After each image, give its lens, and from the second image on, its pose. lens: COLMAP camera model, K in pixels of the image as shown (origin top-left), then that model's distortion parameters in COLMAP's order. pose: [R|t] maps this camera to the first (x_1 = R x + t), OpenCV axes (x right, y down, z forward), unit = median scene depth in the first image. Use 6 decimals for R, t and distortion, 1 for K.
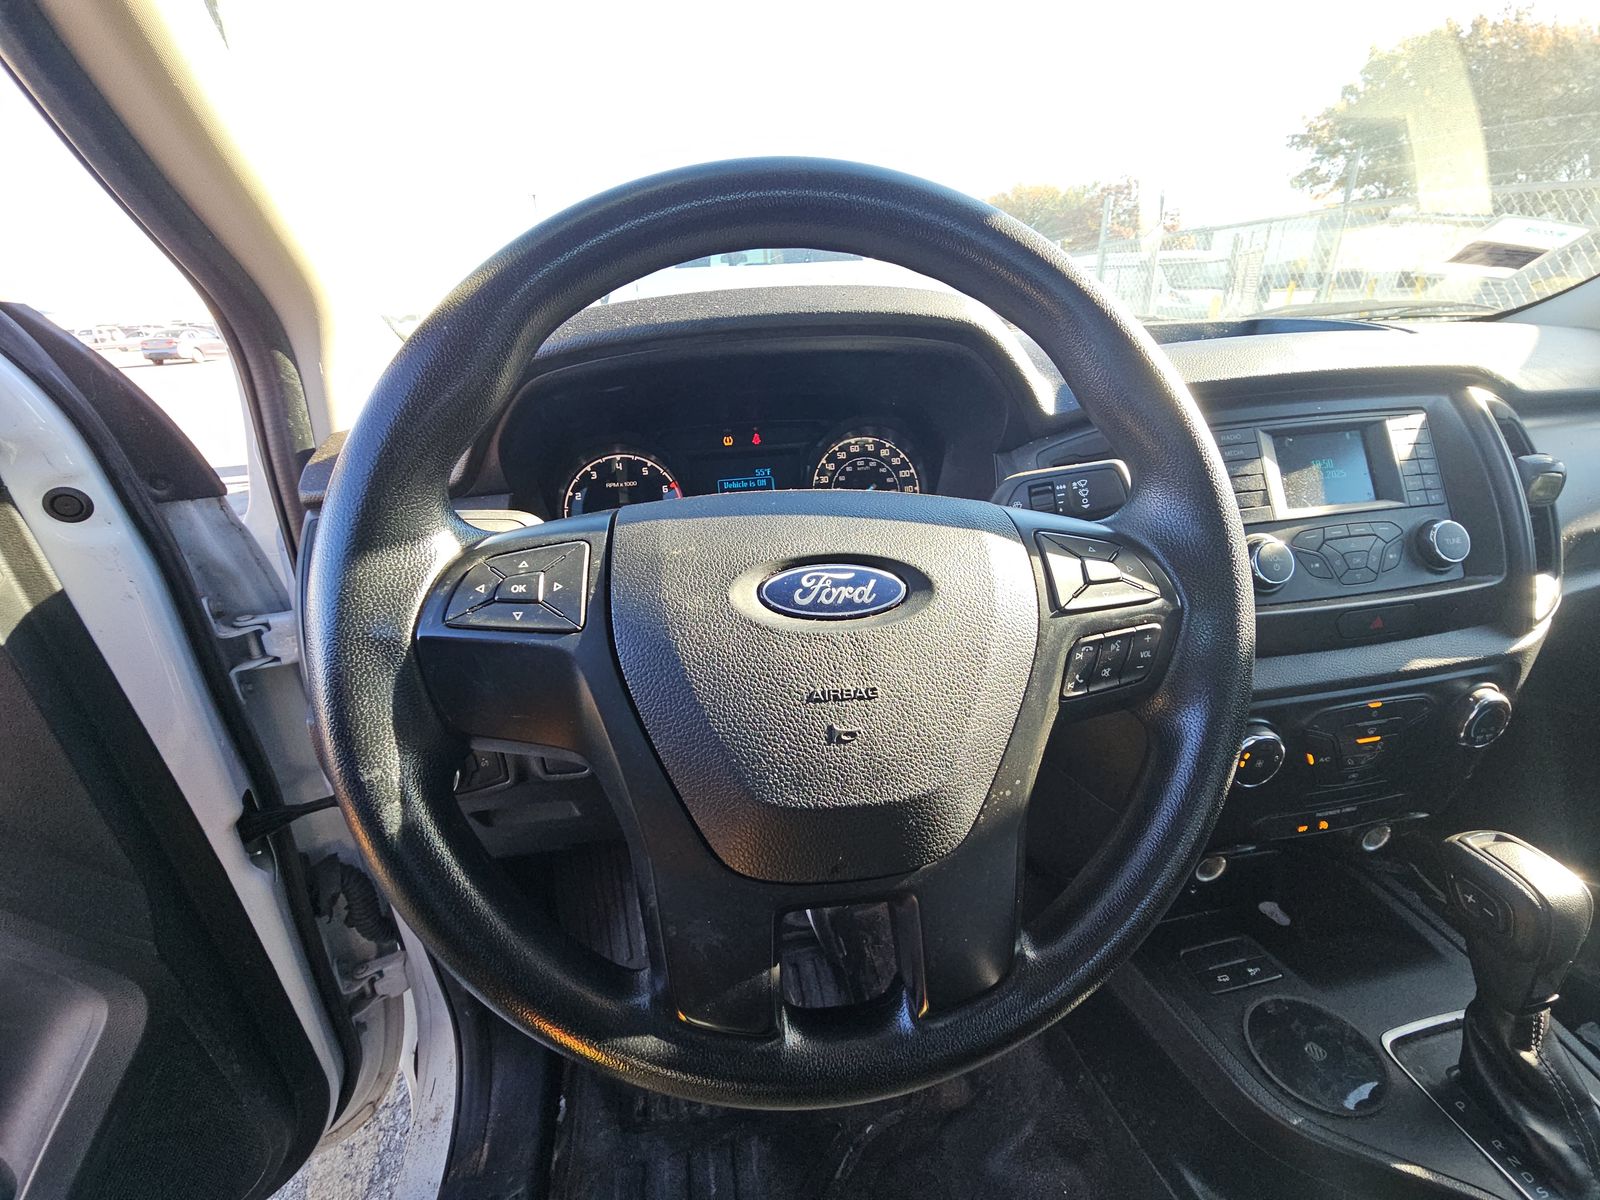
lens RADIAL K [[652.3, 0, 800.0], [0, 652.3, 600.0], [0, 0, 1]] dist [0.019418, -0.012634]
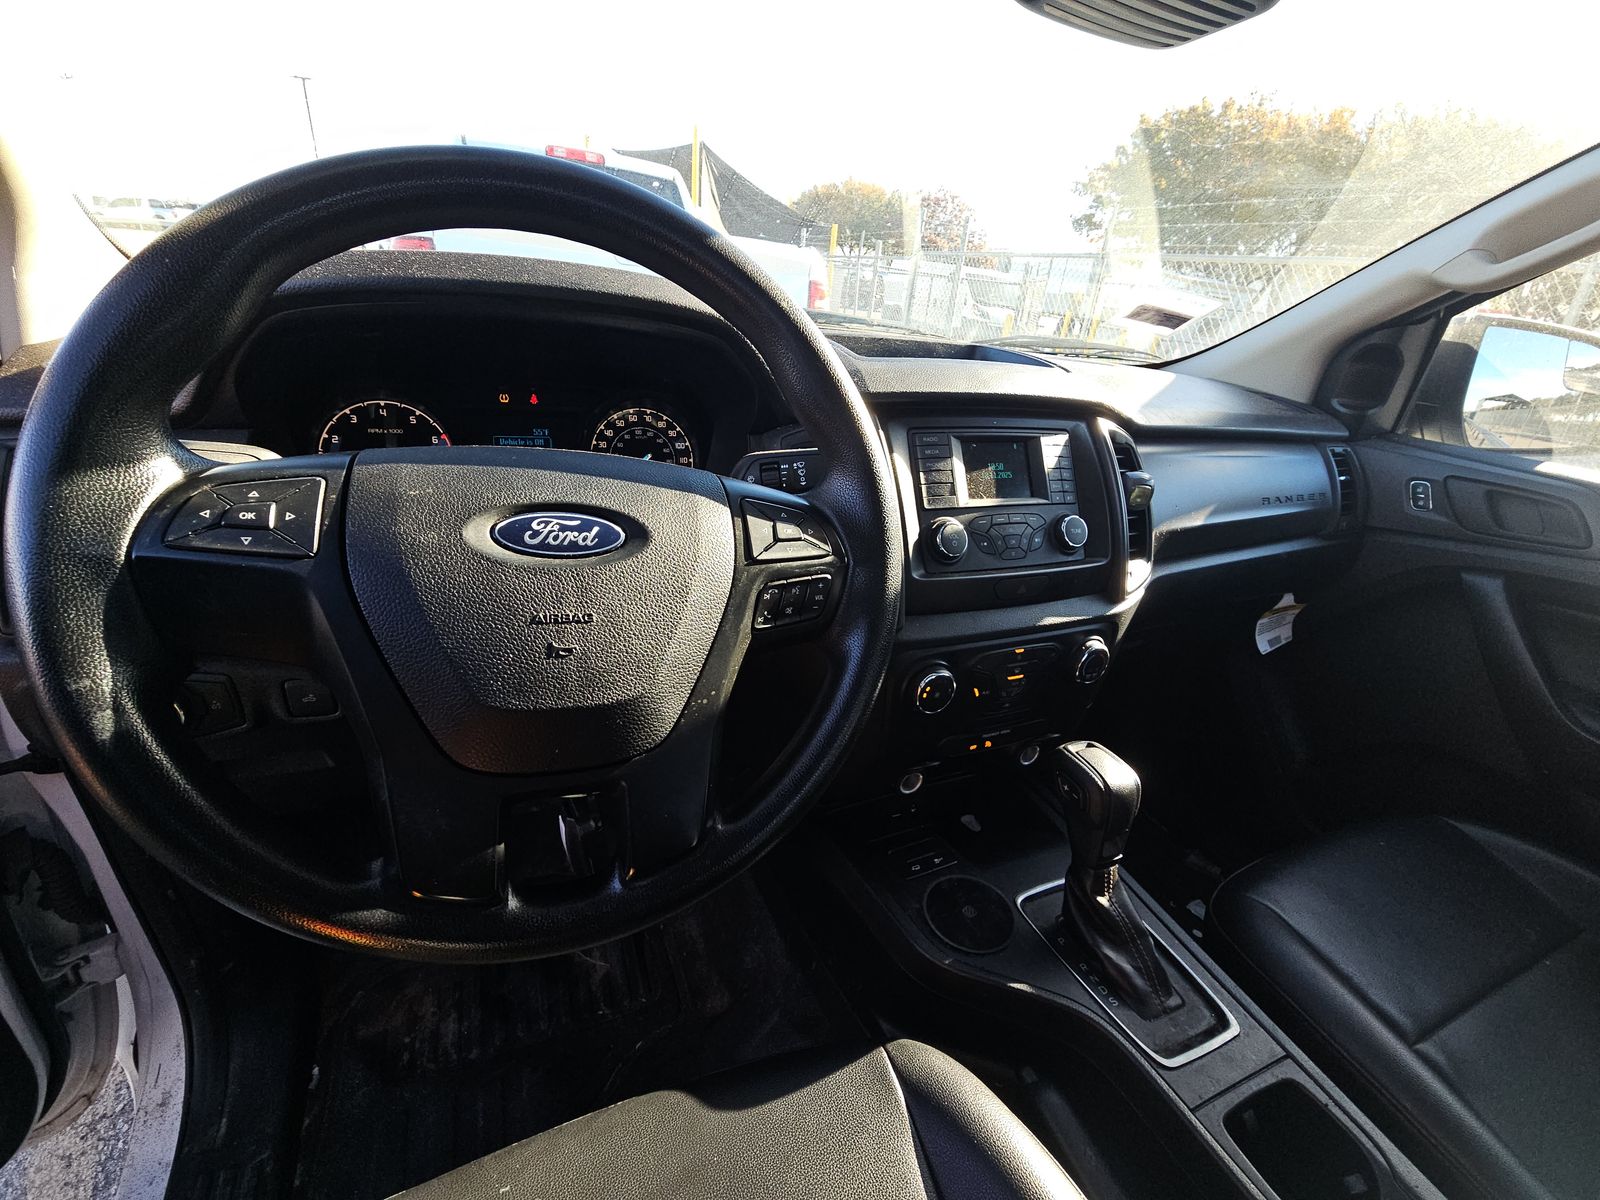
lens RADIAL K [[652.3, 0, 800.0], [0, 652.3, 600.0], [0, 0, 1]] dist [0.019418, -0.012634]
pose [[0.964701, 0.026339, 0.262027, 0.101915], [-0.035915, 0.998848, 0.031823, 0.032723], [-0.260887, -0.040110, 0.964536, -0.172987]]
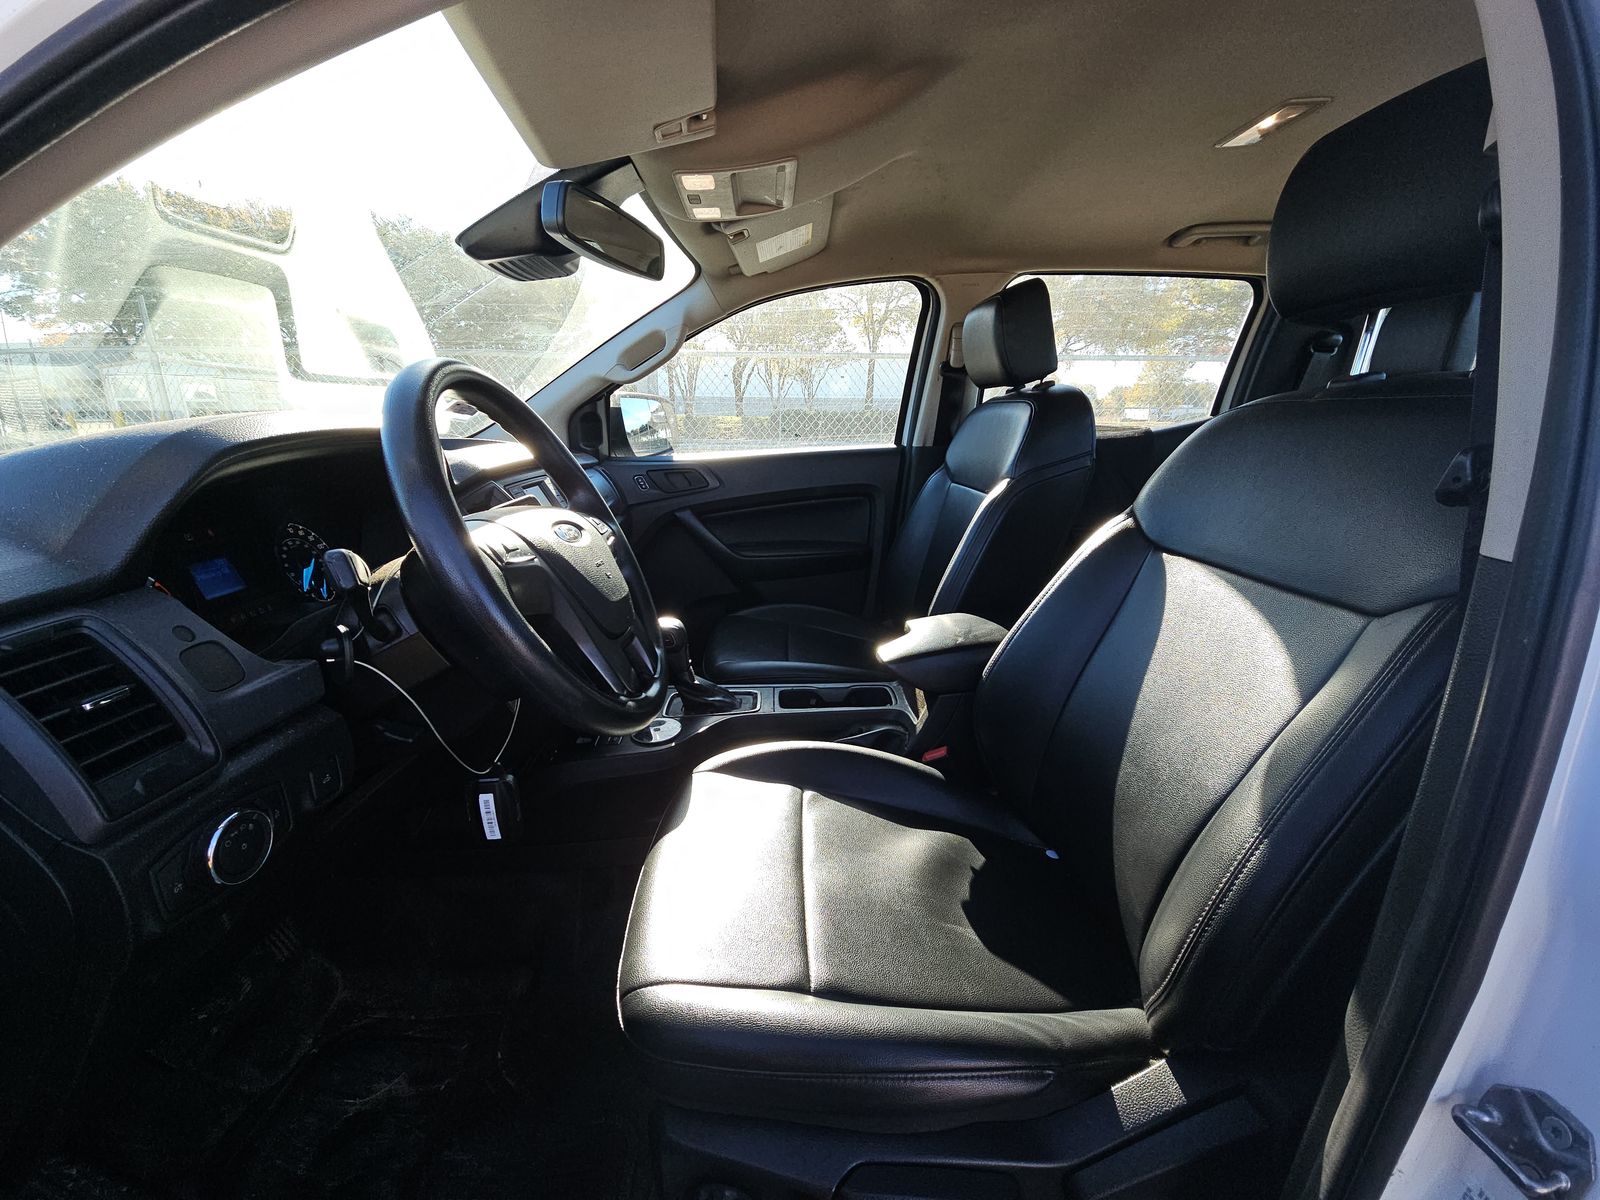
lens RADIAL K [[652.3, 0, 800.0], [0, 652.3, 600.0], [0, 0, 1]] dist [0.019418, -0.012634]
pose [[0.127325, -0.223901, 0.966259, -1.380606], [0.386293, 0.908462, 0.159606, 0.084476], [-0.913546, 0.352938, 0.202161, -0.124183]]
